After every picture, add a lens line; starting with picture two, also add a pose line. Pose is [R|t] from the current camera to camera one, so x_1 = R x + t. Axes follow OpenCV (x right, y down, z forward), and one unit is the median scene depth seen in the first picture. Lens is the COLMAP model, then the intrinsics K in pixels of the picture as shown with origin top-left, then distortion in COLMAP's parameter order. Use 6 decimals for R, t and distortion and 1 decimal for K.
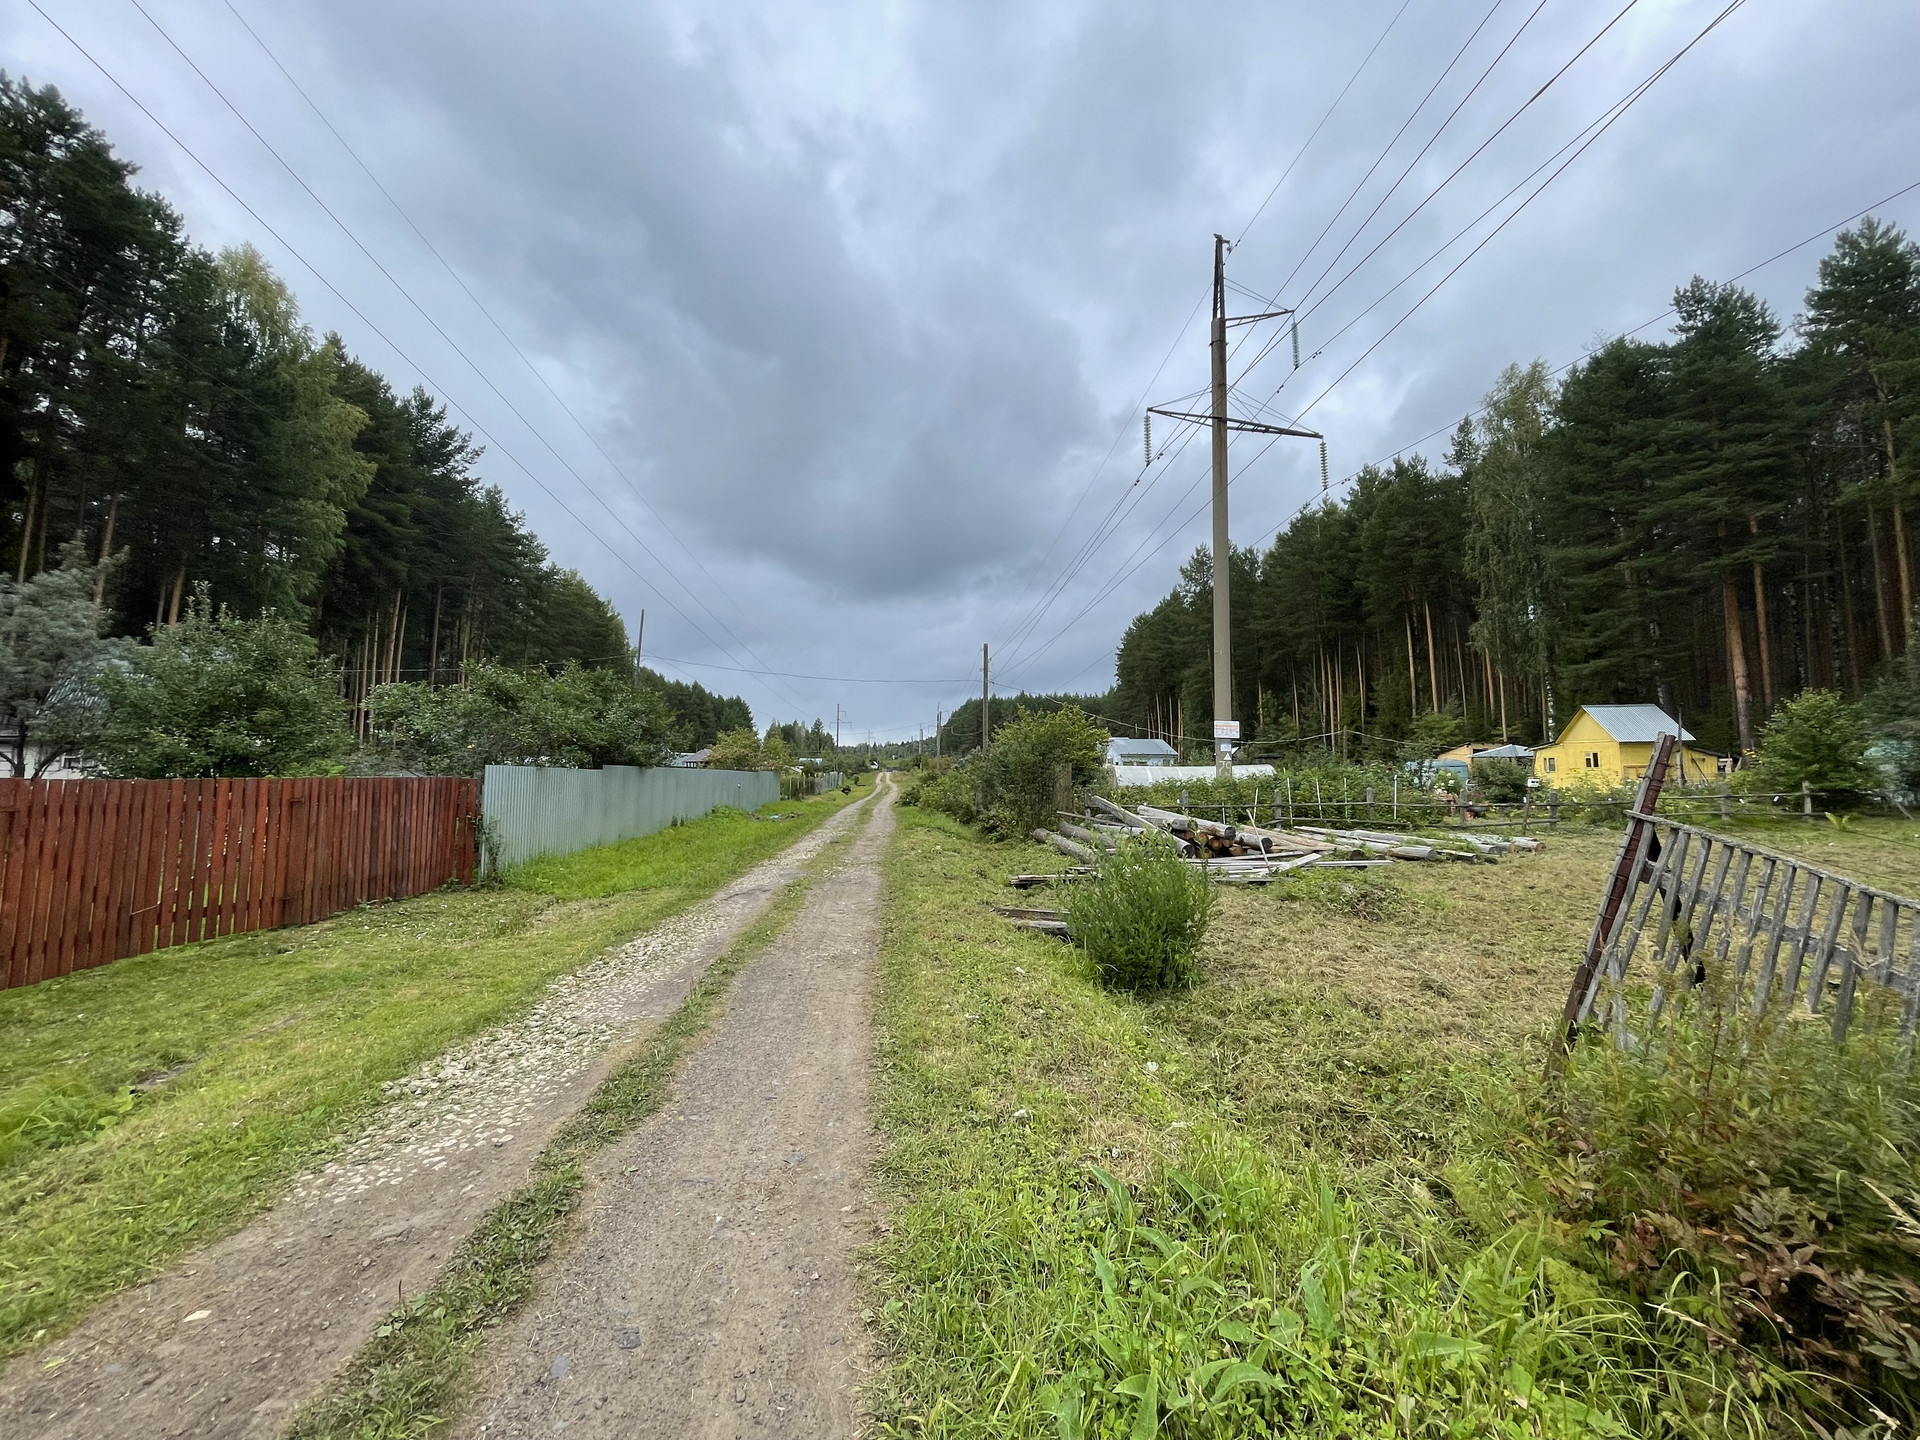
lens RADIAL K [[774.3, 0, 961.3], [0, 774.3, 713.4], [0, 0, 1]] dist [0.001857, 0.000180]
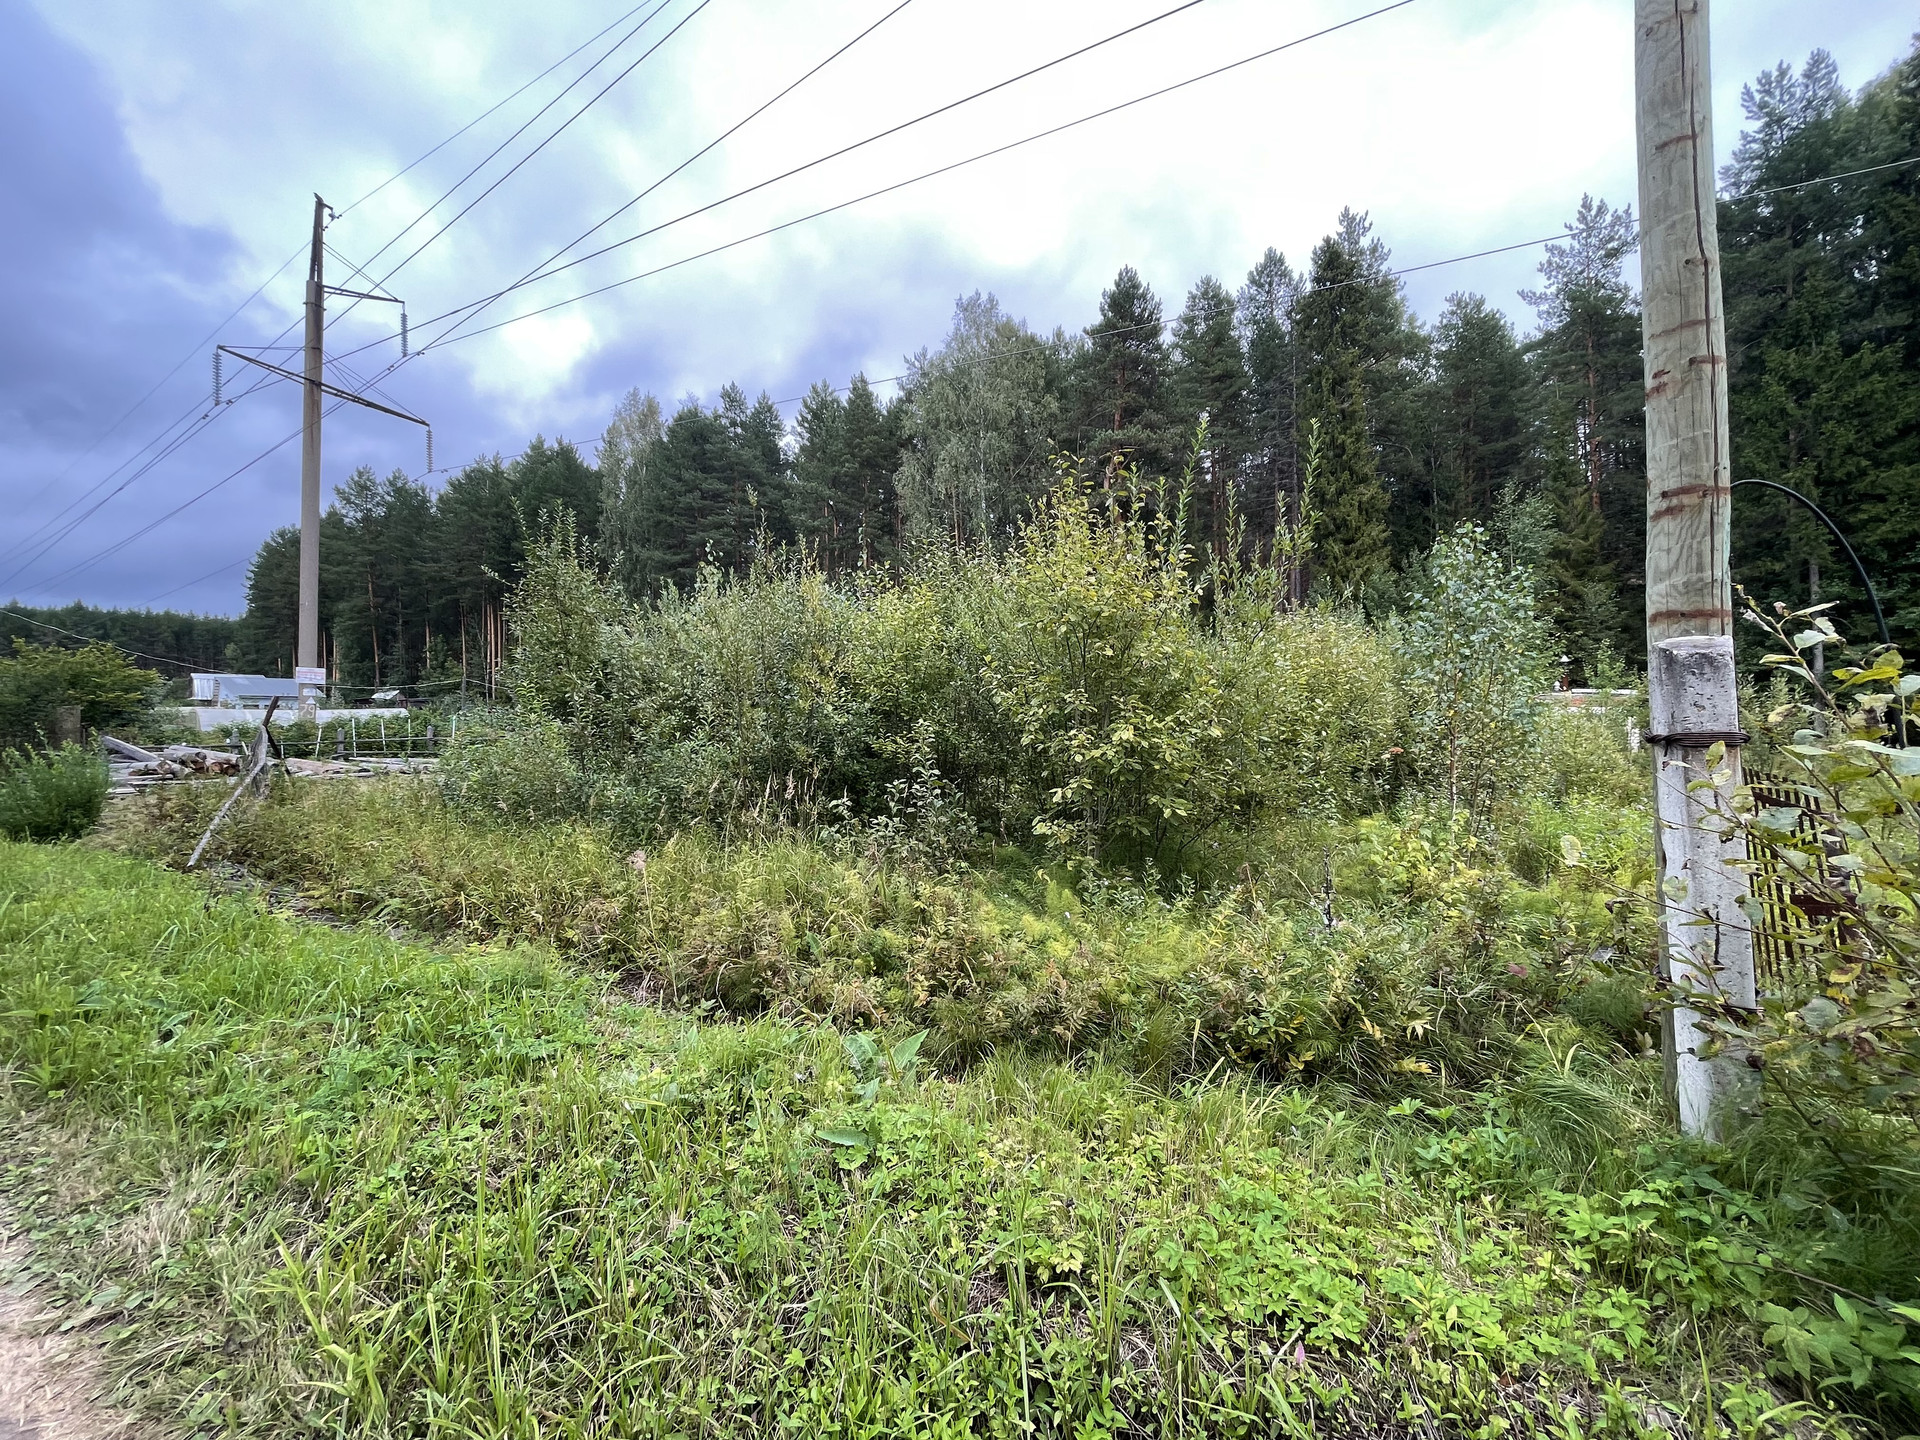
lens RADIAL K [[774.3, 0, 961.3], [0, 774.3, 713.4], [0, 0, 1]] dist [0.001857, 0.000180]
pose [[0.604130, -0.001235, 0.796885, 0.023658], [-0.055672, 0.997490, 0.043752, -0.022875], [-0.794939, -0.070796, 0.602545, -0.354859]]
